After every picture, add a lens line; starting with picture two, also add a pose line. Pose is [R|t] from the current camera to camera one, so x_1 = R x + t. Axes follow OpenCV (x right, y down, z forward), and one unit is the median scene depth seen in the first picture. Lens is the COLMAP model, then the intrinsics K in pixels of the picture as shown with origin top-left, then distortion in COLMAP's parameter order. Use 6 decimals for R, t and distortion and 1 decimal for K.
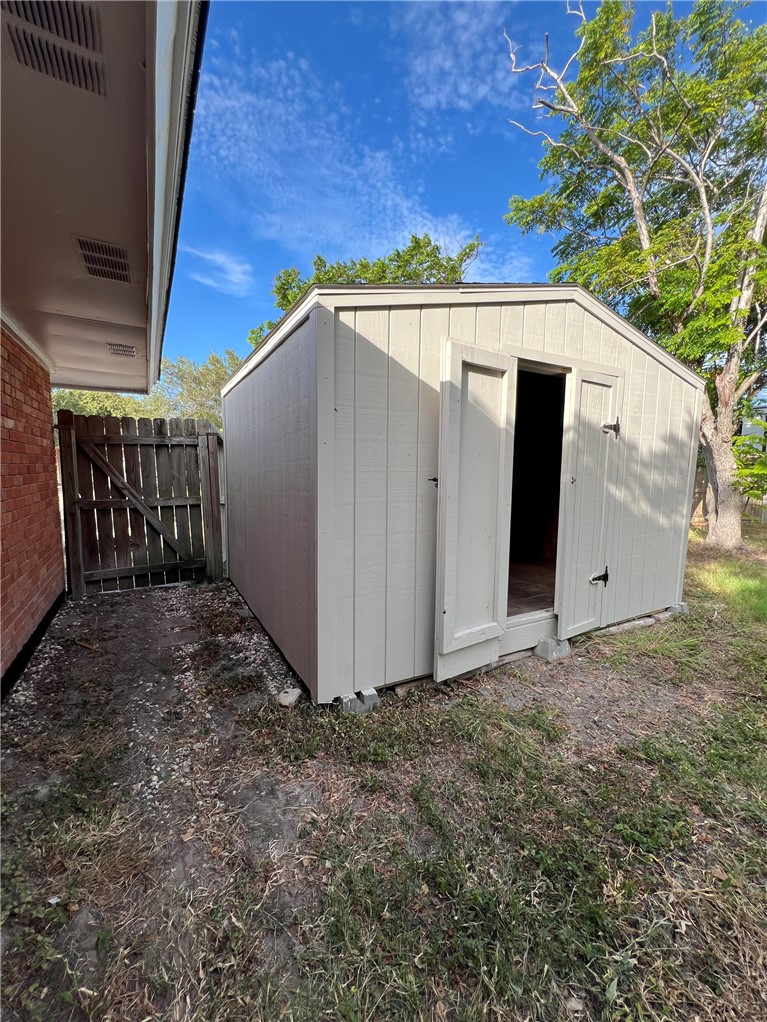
lens RADIAL K [[410.7, 0, 384.6], [0, 410.7, 513.6], [0, 0, 1]] dist [-0.003380, 0.000535]
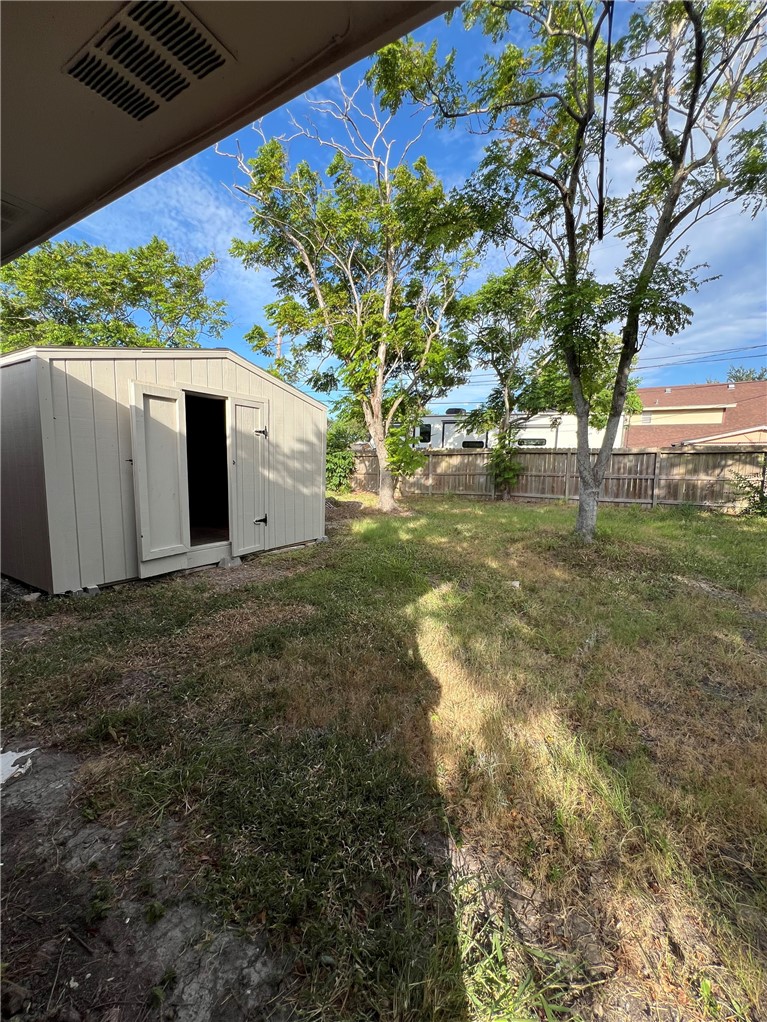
lens RADIAL K [[410.9, 0, 382.6], [0, 410.9, 513.4], [0, 0, 1]] dist [-0.000946, 0.000611]
pose [[0.876016, -0.052047, 0.479466, 0.199772], [0.038621, 0.998538, 0.037829, 0.108991], [-0.480734, -0.014621, 0.876745, -0.978839]]
